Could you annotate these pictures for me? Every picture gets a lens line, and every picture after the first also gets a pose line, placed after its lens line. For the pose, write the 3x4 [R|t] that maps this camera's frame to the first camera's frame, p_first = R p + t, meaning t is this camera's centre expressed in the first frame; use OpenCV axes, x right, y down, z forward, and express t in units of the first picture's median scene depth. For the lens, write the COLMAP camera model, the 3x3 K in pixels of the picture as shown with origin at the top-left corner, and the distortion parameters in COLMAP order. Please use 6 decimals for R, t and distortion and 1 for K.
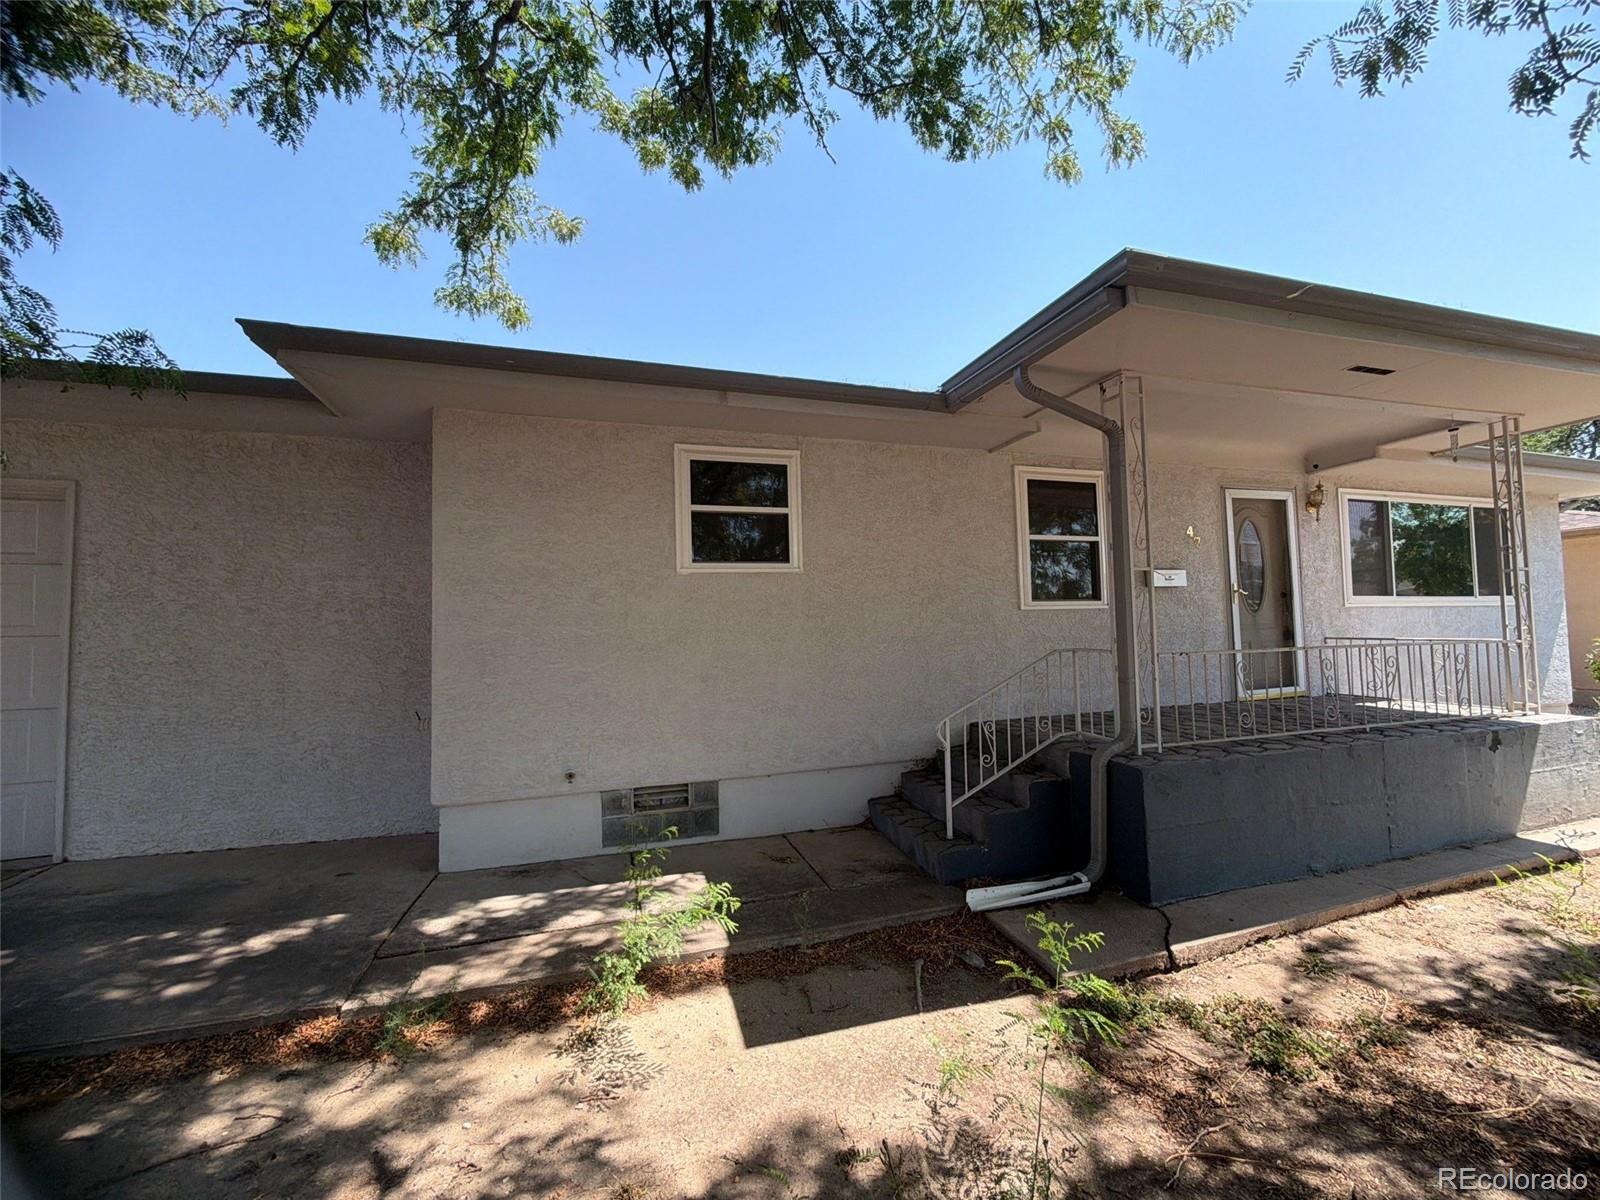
lens RADIAL K [[639.1, 0, 798.2], [0, 639.1, 599.7], [0, 0, 1]] dist [-0.000558, 0.000183]
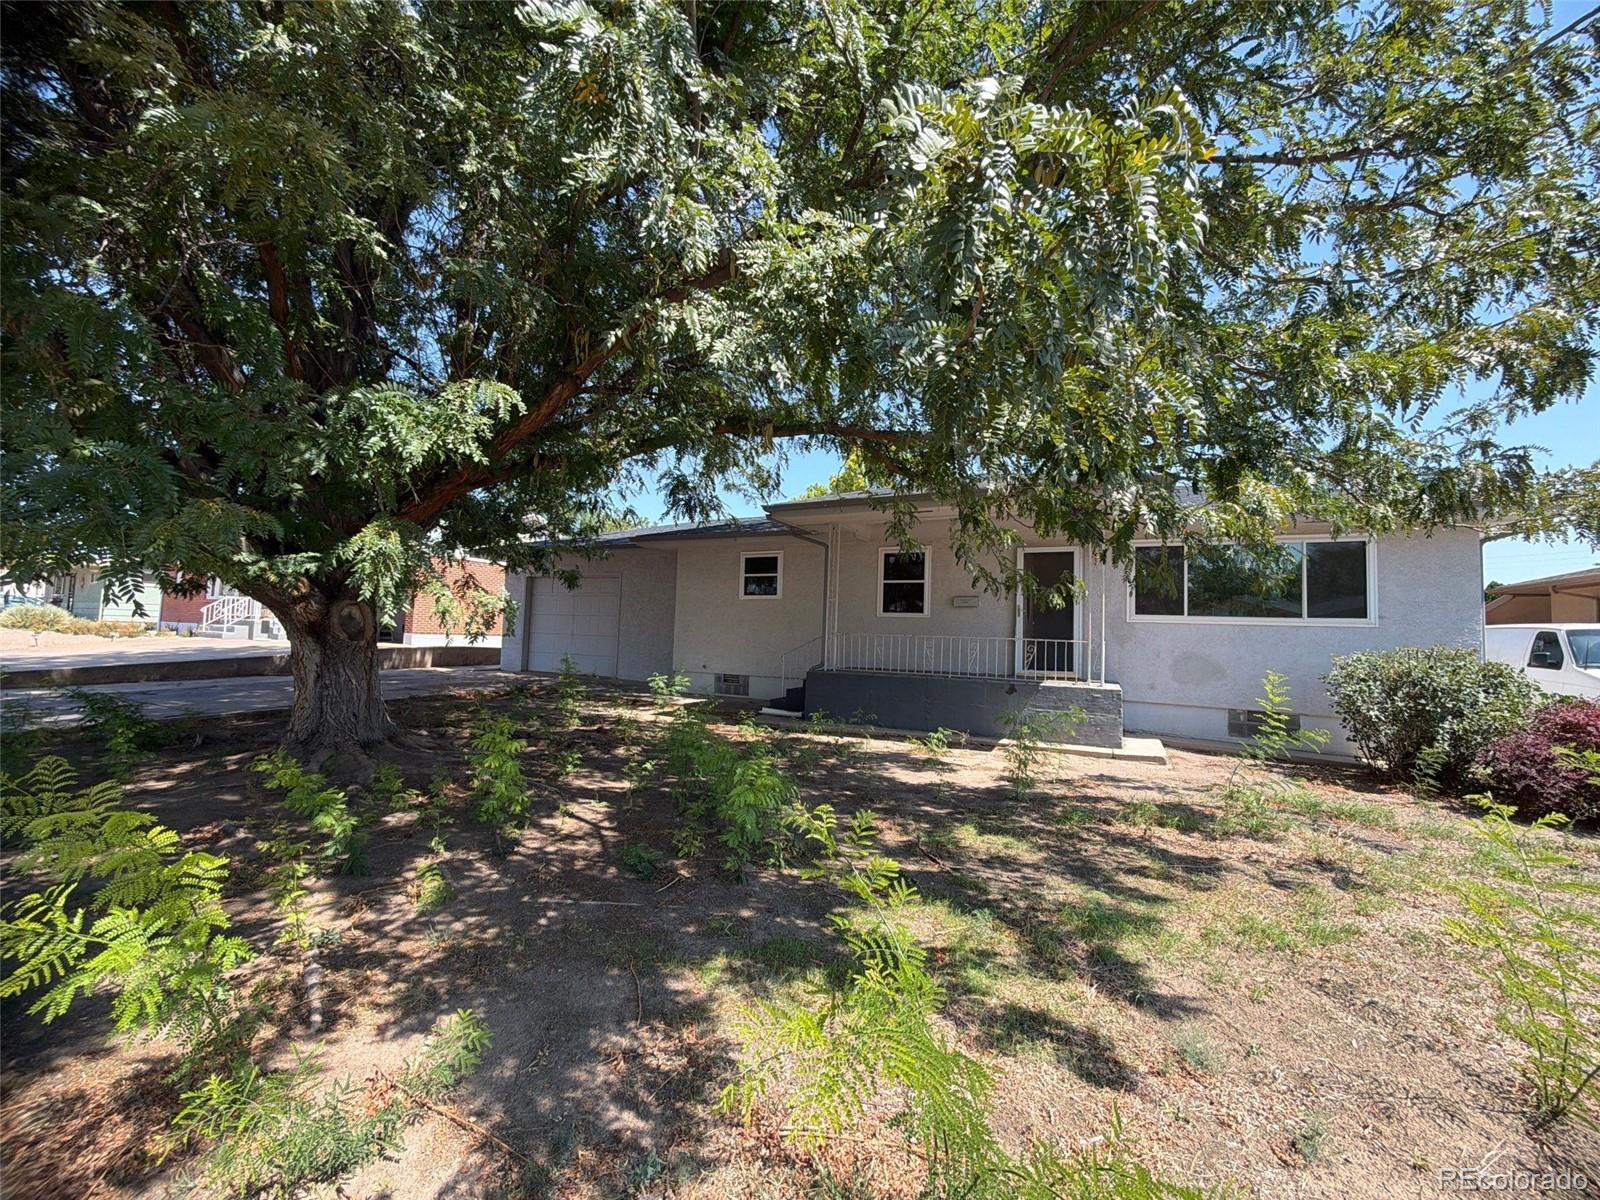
lens RADIAL K [[639.1, 0, 798.2], [0, 639.1, 599.7], [0, 0, 1]] dist [-0.000558, 0.000183]
pose [[0.723896, 0.009211, -0.689847, 1.773477], [-0.015837, 0.999869, -0.003268, -0.030888], [0.689727, 0.013291, 0.723948, -0.767673]]
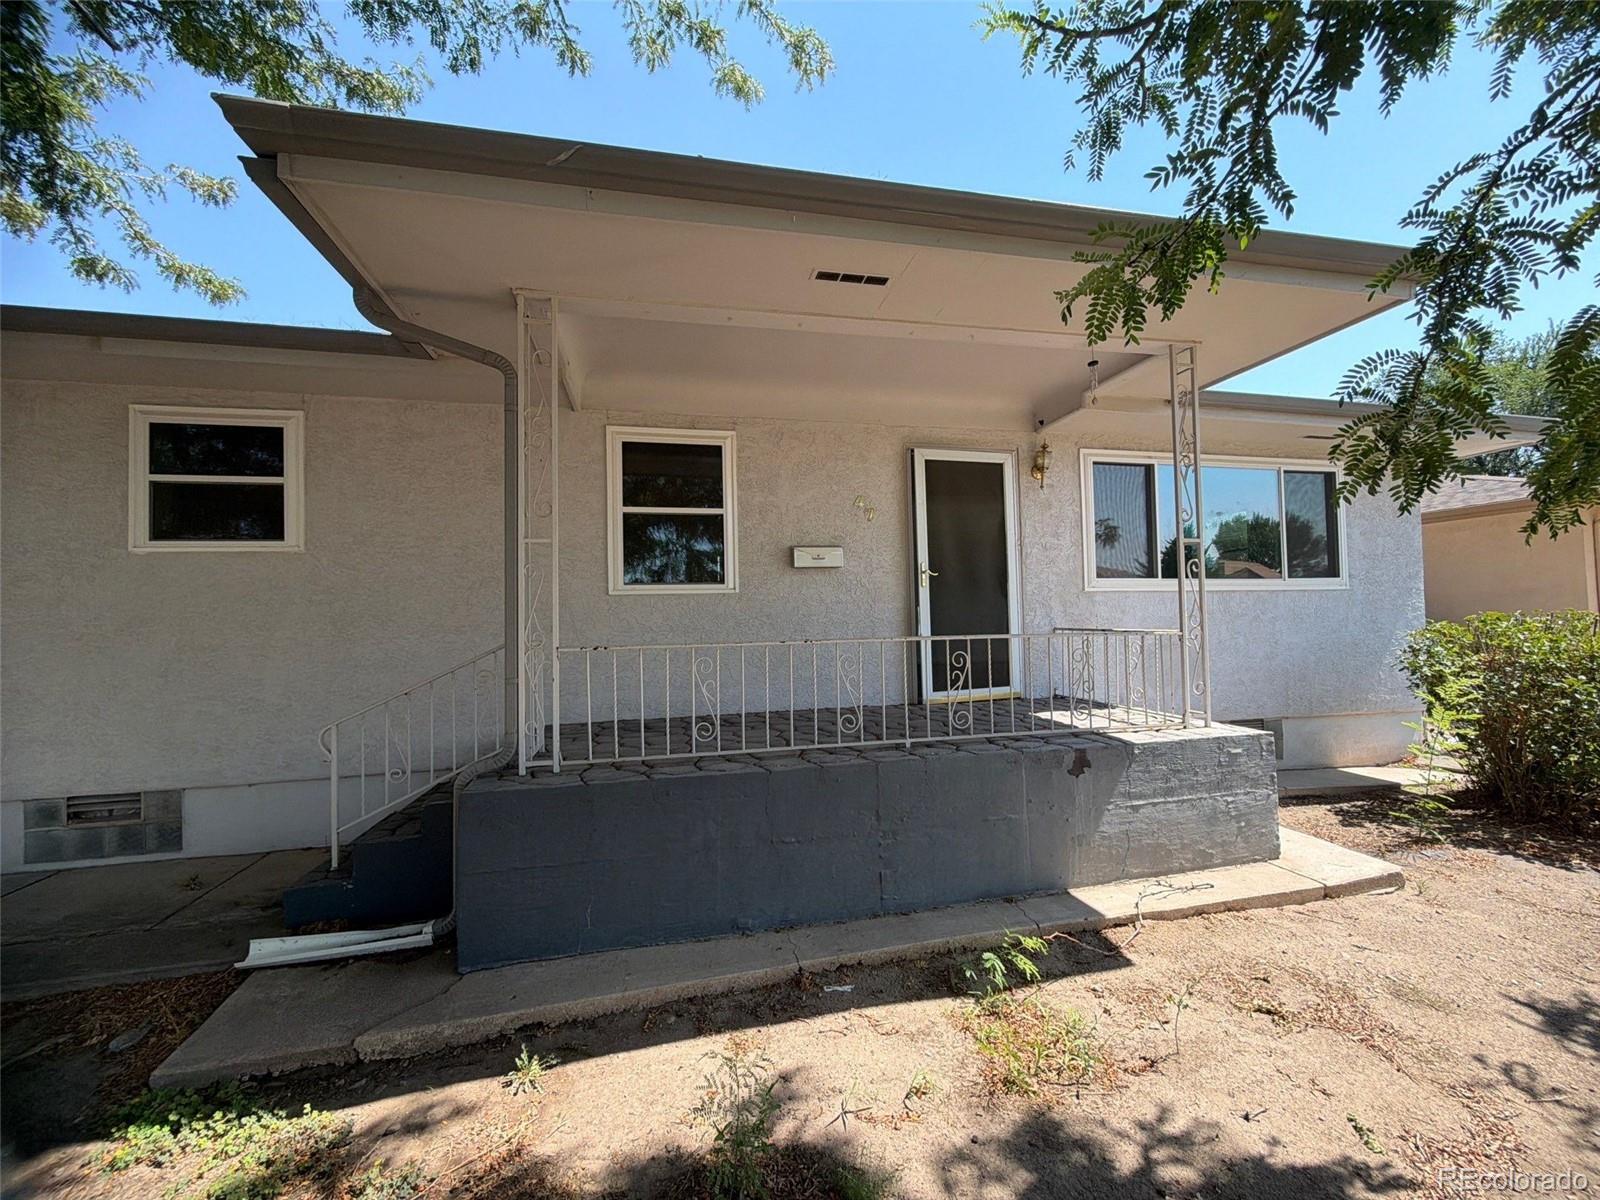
lens RADIAL K [[641.4, 0, 796.4], [0, 641.4, 597.9], [0, 0, 1]] dist [0.003369, 0.000235]
pose [[0.996796, -0.000510, -0.079981, 0.737588], [0.001897, 0.999849, 0.017271, 0.006324], [0.079960, -0.017367, 0.996647, 0.181617]]
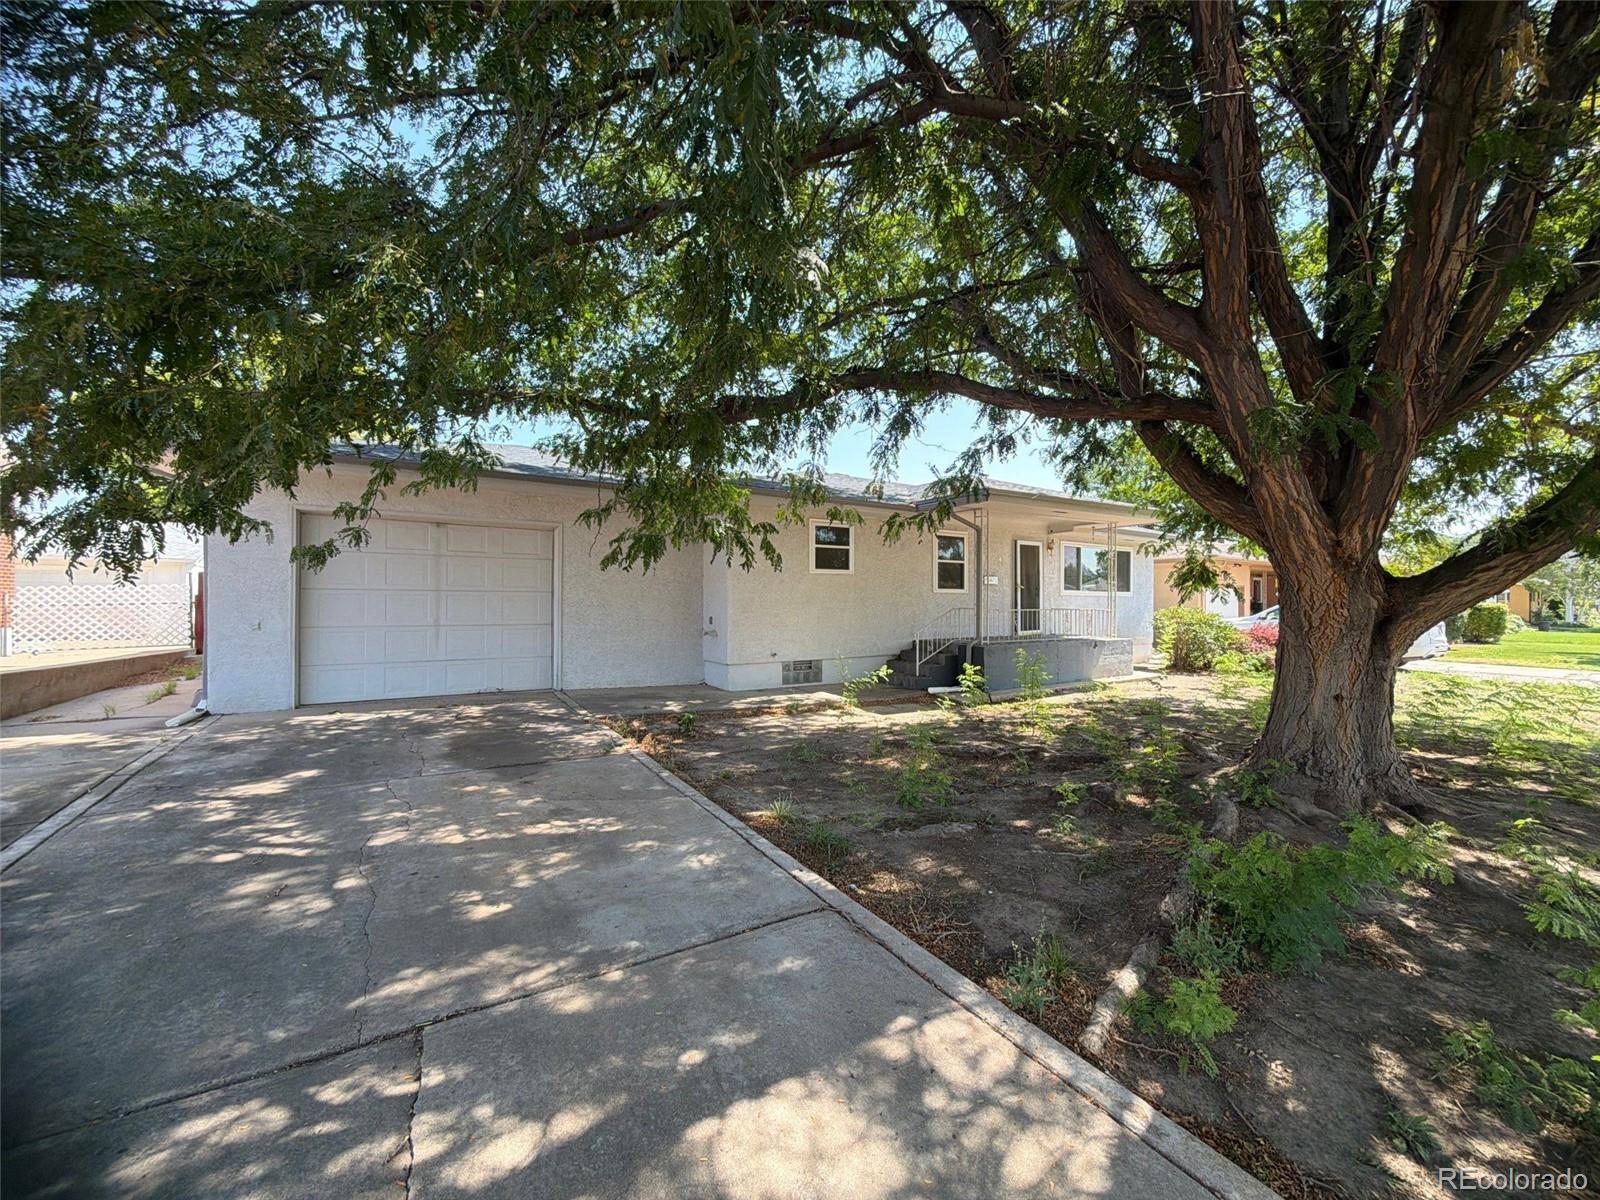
lens RADIAL K [[639.1, 0, 798.2], [0, 639.1, 599.7], [0, 0, 1]] dist [-0.000558, 0.000183]
pose [[0.968176, 0.023301, 0.249184, -0.771408], [-0.031061, 0.999146, 0.027255, -0.005839], [-0.248336, -0.034128, 0.968072, -1.225993]]
